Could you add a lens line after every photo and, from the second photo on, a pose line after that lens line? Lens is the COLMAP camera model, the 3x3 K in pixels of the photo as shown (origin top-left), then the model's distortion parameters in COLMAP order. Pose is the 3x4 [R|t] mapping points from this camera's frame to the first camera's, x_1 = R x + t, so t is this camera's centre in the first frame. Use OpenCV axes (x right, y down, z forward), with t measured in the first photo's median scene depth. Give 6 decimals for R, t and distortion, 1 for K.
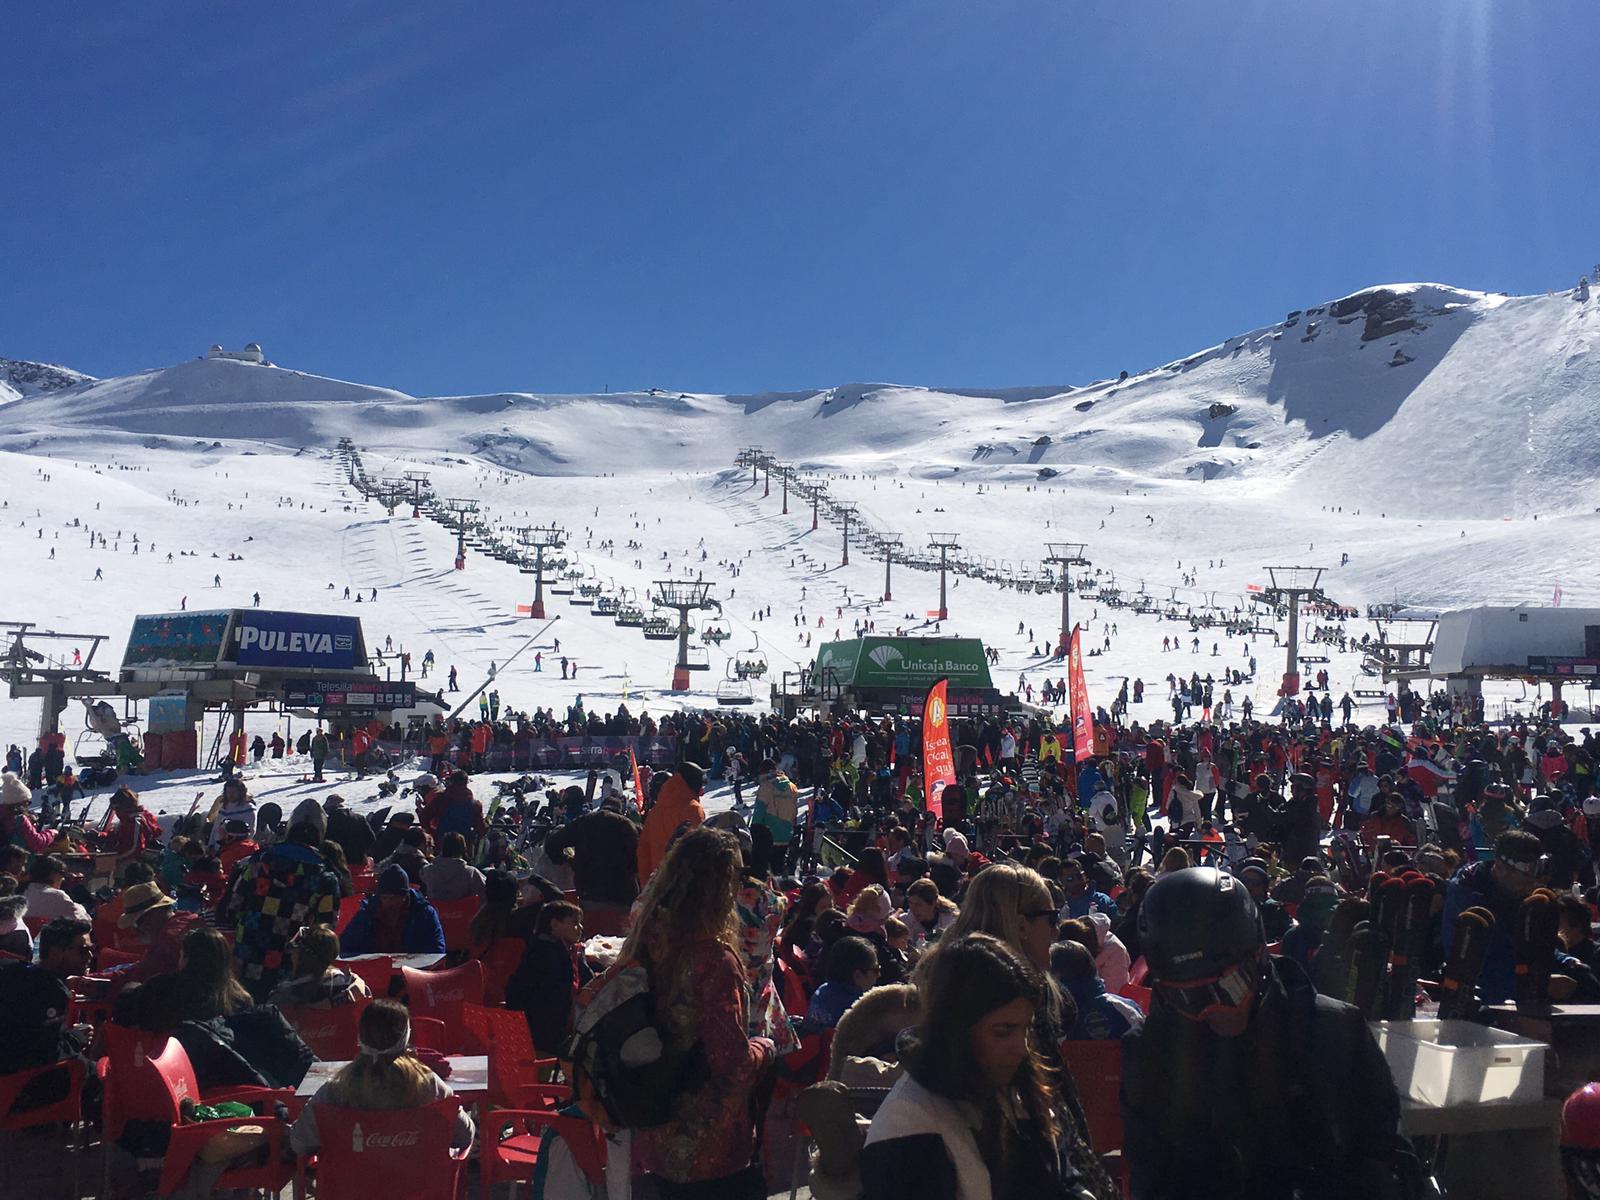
lens RADIAL K [[1773.5, 0, 800.2], [0, 1773.5, 573.8], [0, 0, 1]] dist [0.050157, 0.000000]
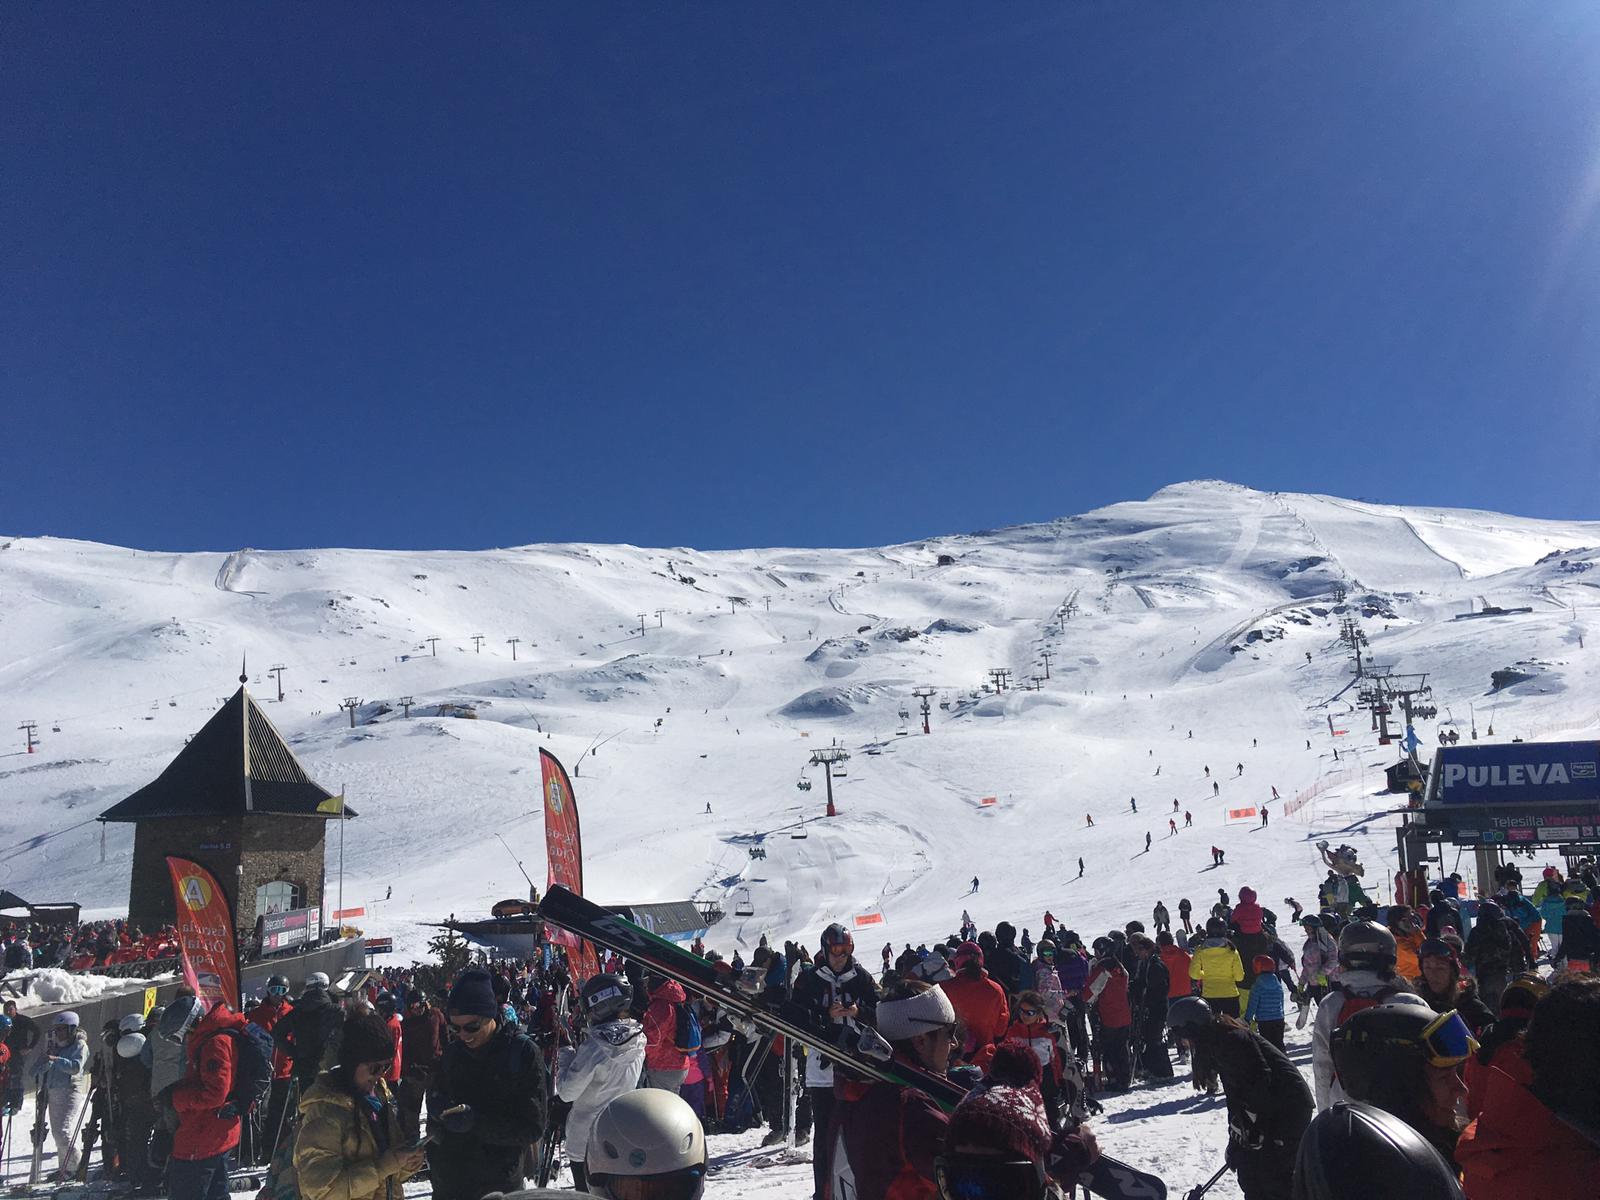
lens RADIAL K [[1355.5, 0, 787.2], [0, 1355.5, 574.5], [0, 0, 1]] dist [0.073609, -0.091815]
pose [[0.289983, -0.216391, -0.932247, 0.318324], [0.108096, 0.975275, -0.192755, 0.033317], [0.950908, -0.044877, 0.306204, 0.403533]]
